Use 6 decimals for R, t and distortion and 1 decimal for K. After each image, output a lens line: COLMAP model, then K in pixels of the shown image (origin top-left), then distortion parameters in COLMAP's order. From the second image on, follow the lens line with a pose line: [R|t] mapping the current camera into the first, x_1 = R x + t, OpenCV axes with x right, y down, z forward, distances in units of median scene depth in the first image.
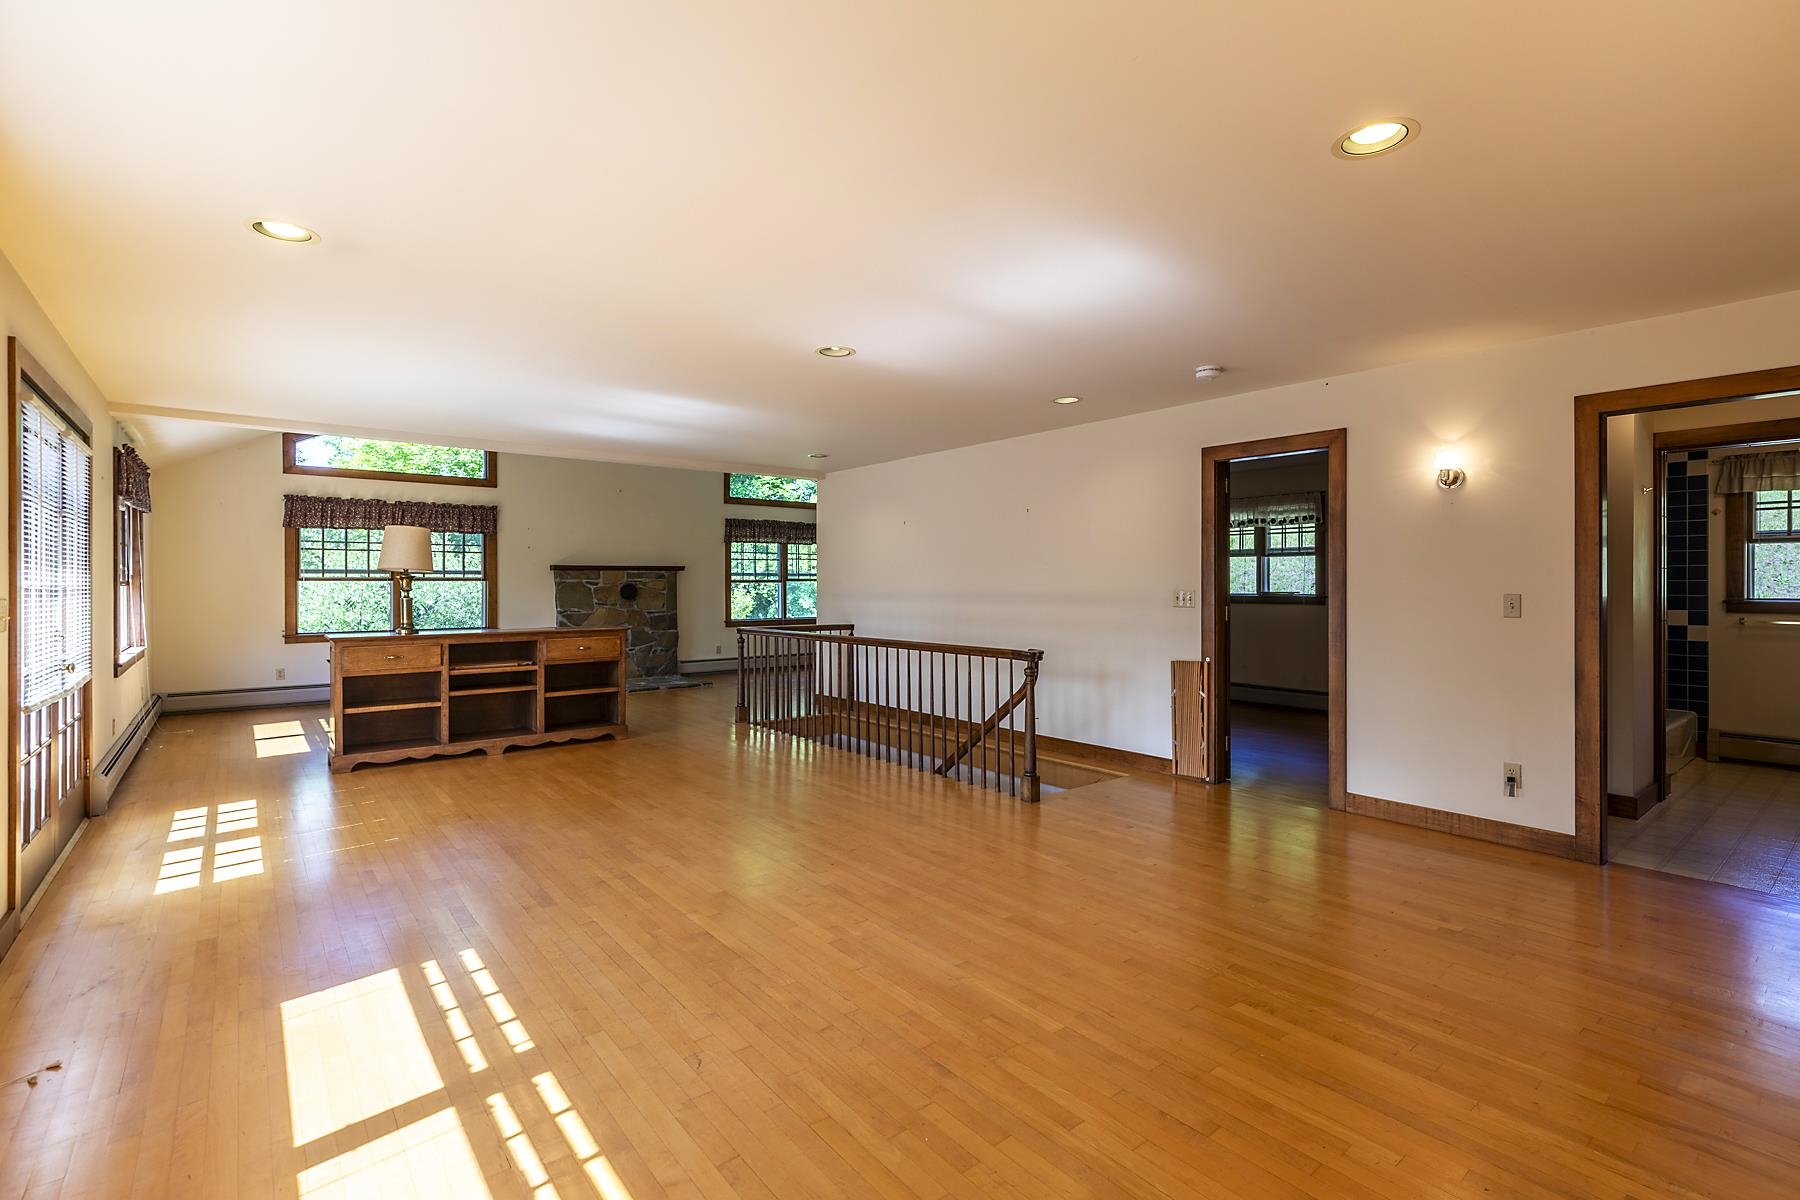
lens RADIAL K [[815.6, 0, 922.6], [0, 815.6, 579.1], [0, 0, 1]] dist [0.004833, 0.000858]
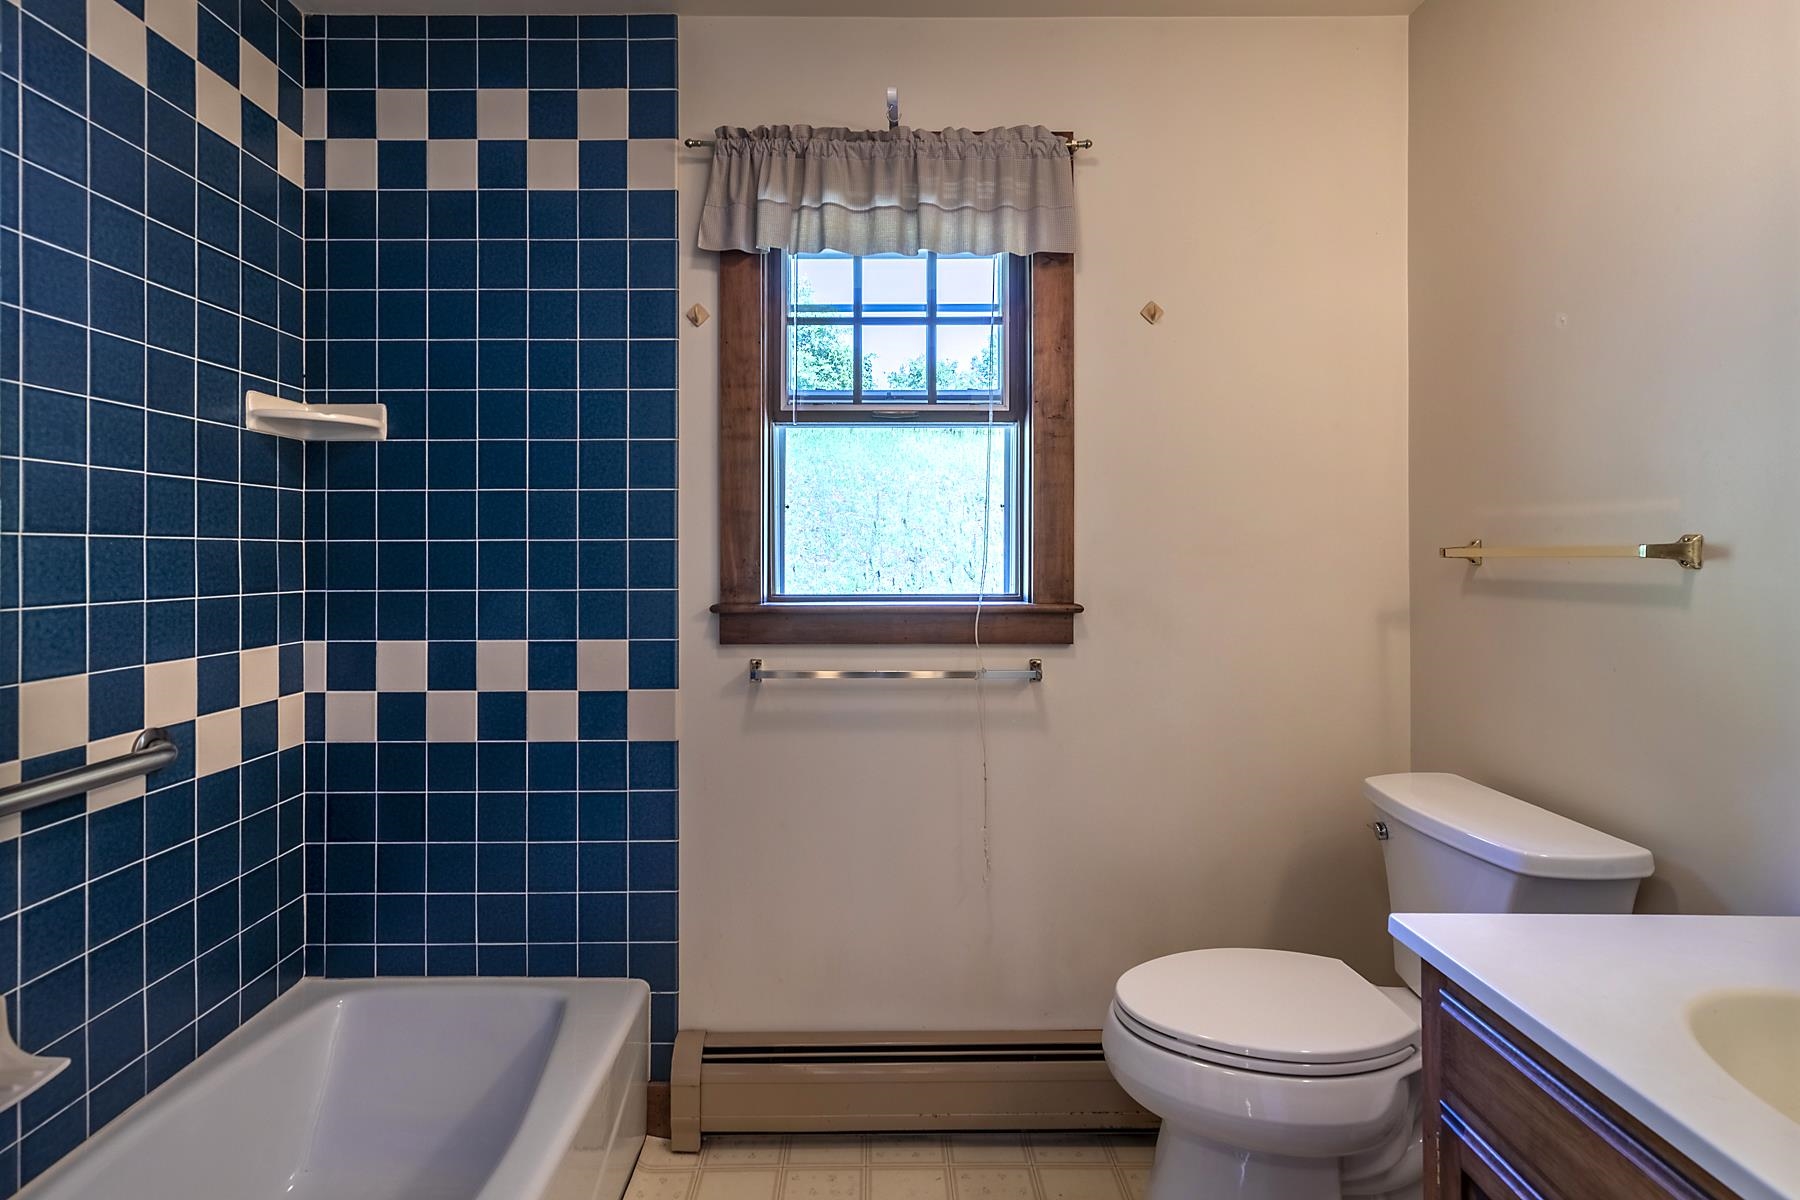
lens RADIAL K [[815.6, 0, 889.5], [0, 815.6, 545.5], [0, 0, 1]] dist [0.004833, 0.000858]
pose [[0.630376, 0.011687, 0.776202, 0.782747], [0.001558, 0.999866, -0.016320, 0.008944], [-0.776288, 0.011497, 0.630274, 0.758192]]
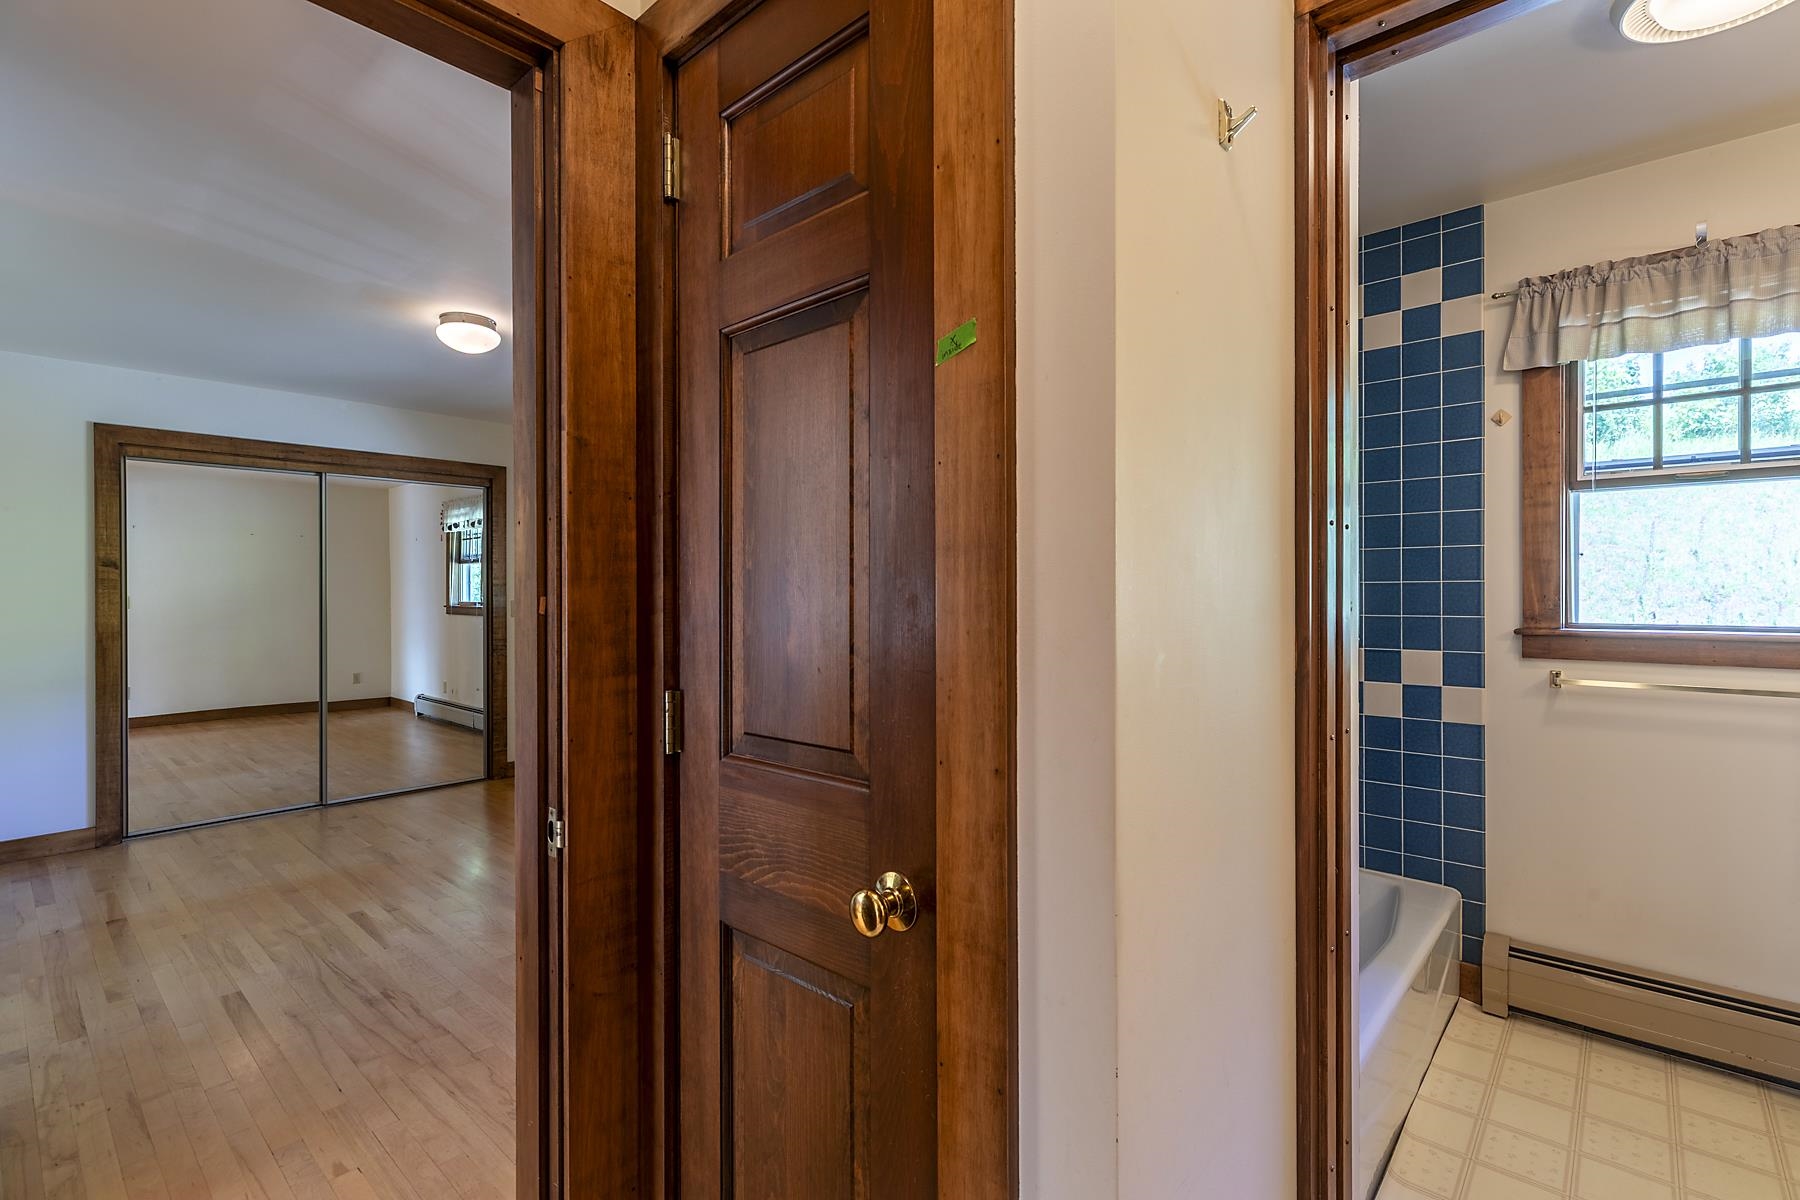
lens RADIAL K [[815.6, 0, 916.4], [0, 815.6, 591.7], [0, 0, 1]] dist [0.004833, 0.000858]
pose [[0.988129, 0.002873, 0.153596, 0.611451], [-0.002212, 0.999988, -0.004478, 0.009745], [-0.153607, 0.004086, 0.988124, 0.635790]]
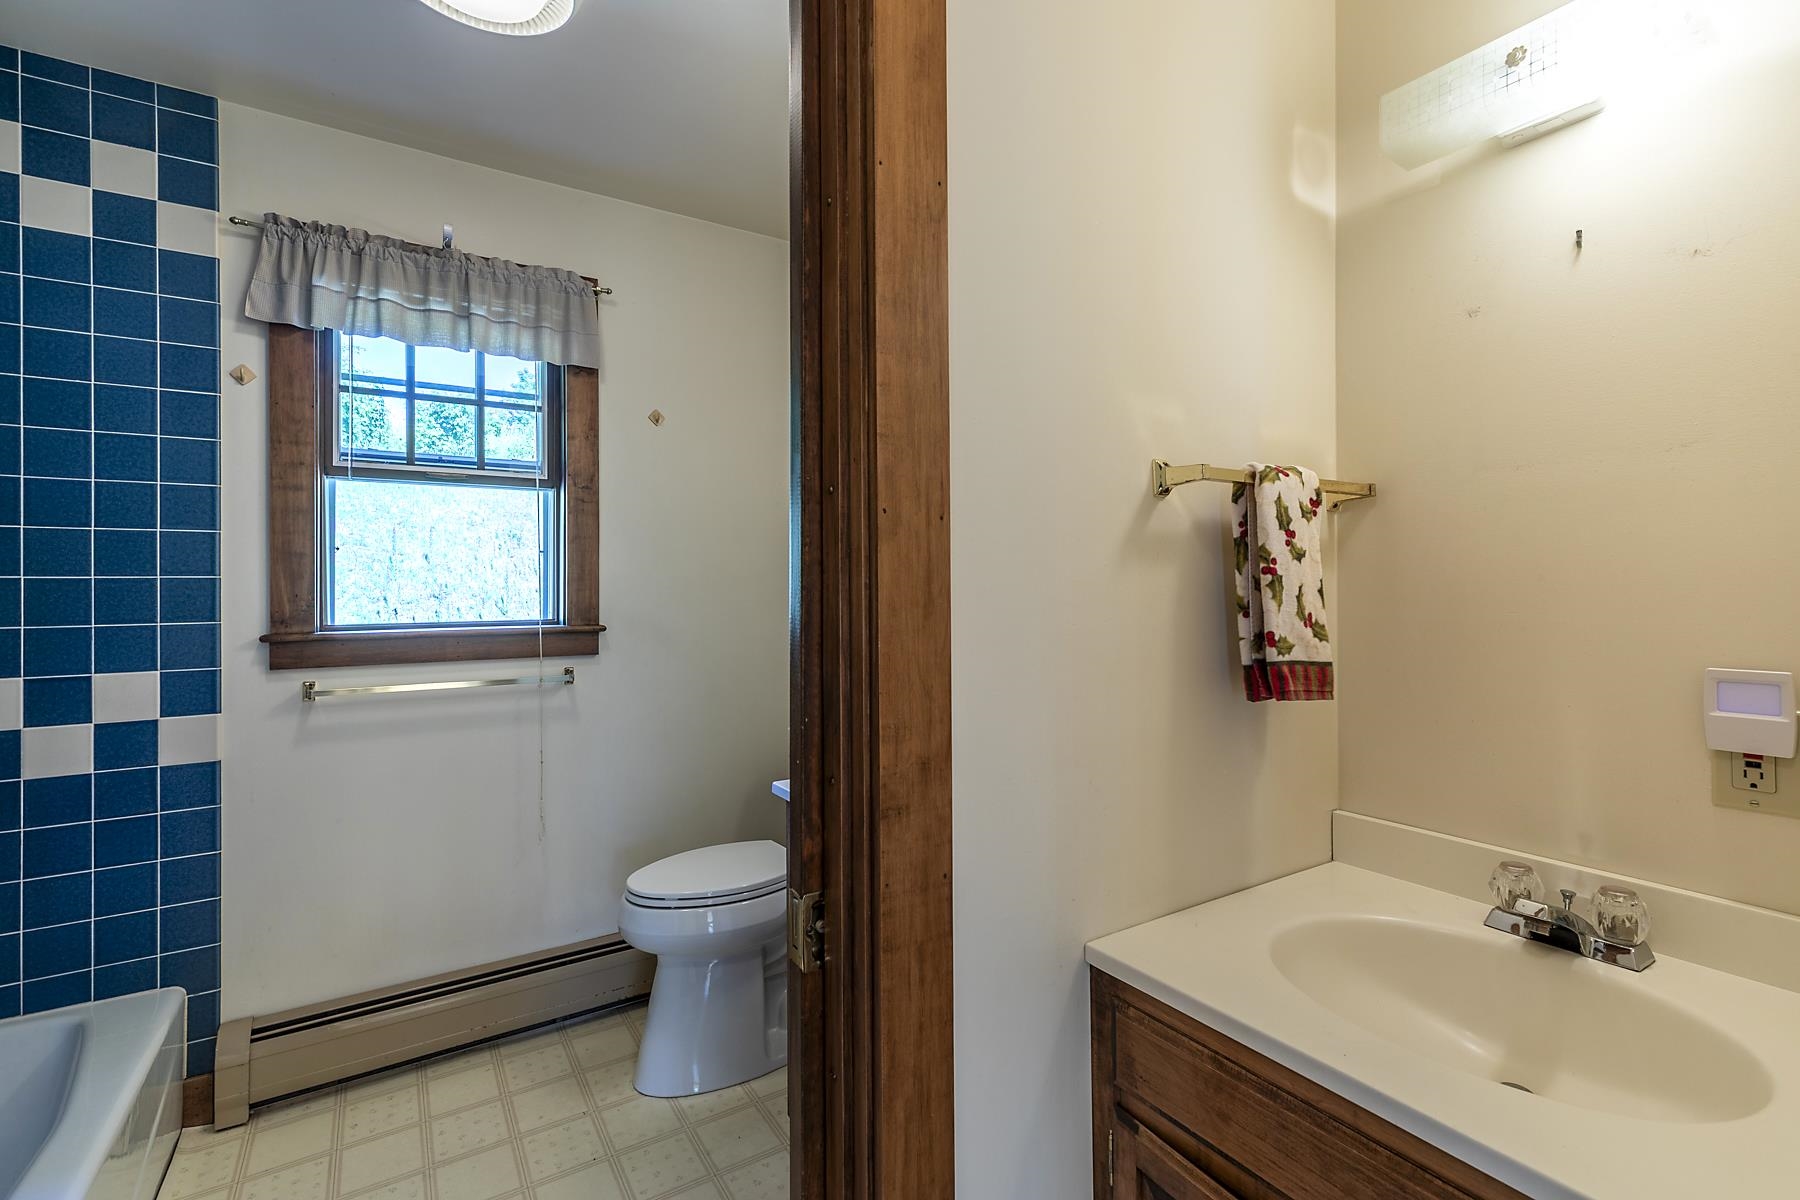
lens RADIAL K [[815.6, 0, 908.5], [0, 815.6, 581.8], [0, 0, 1]] dist [0.004833, 0.000858]
pose [[0.116031, 0.010877, 0.993186, 0.668964], [0.010870, 0.999866, -0.012220, 0.010690], [-0.993186, 0.012214, 0.115897, 0.692623]]
